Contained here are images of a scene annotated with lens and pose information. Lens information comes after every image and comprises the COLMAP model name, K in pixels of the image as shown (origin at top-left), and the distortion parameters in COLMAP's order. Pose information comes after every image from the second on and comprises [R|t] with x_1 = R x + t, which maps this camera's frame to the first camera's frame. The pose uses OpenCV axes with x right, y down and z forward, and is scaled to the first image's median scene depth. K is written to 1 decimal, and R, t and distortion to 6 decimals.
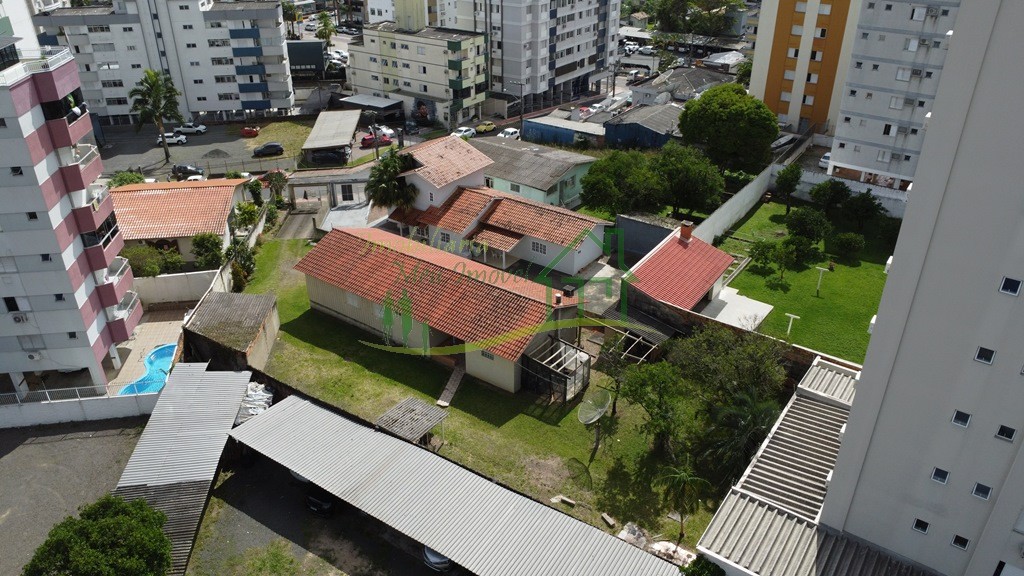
lens RADIAL K [[741.4, 0, 512.0], [0, 741.4, 288.0], [0, 0, 1]] dist [-0.002430, -0.053283]
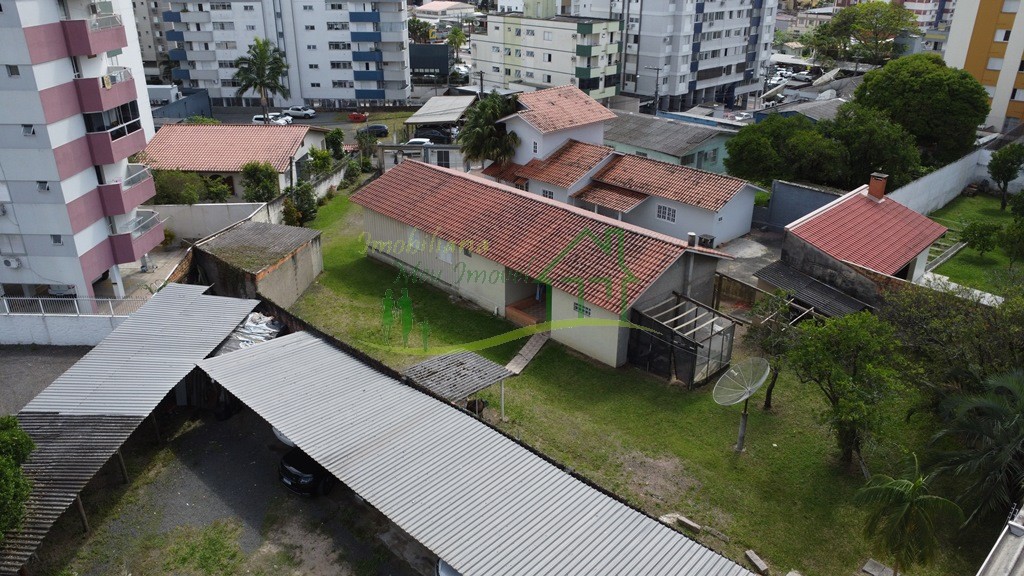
lens RADIAL K [[741.4, 0, 512.0], [0, 741.4, 288.0], [0, 0, 1]] dist [-0.002430, -0.053283]
pose [[0.983299, 0.079292, -0.163820, 0.006451], [-0.092761, 0.992763, -0.076266, 0.056411], [0.156587, 0.090188, 0.983538, 0.132258]]
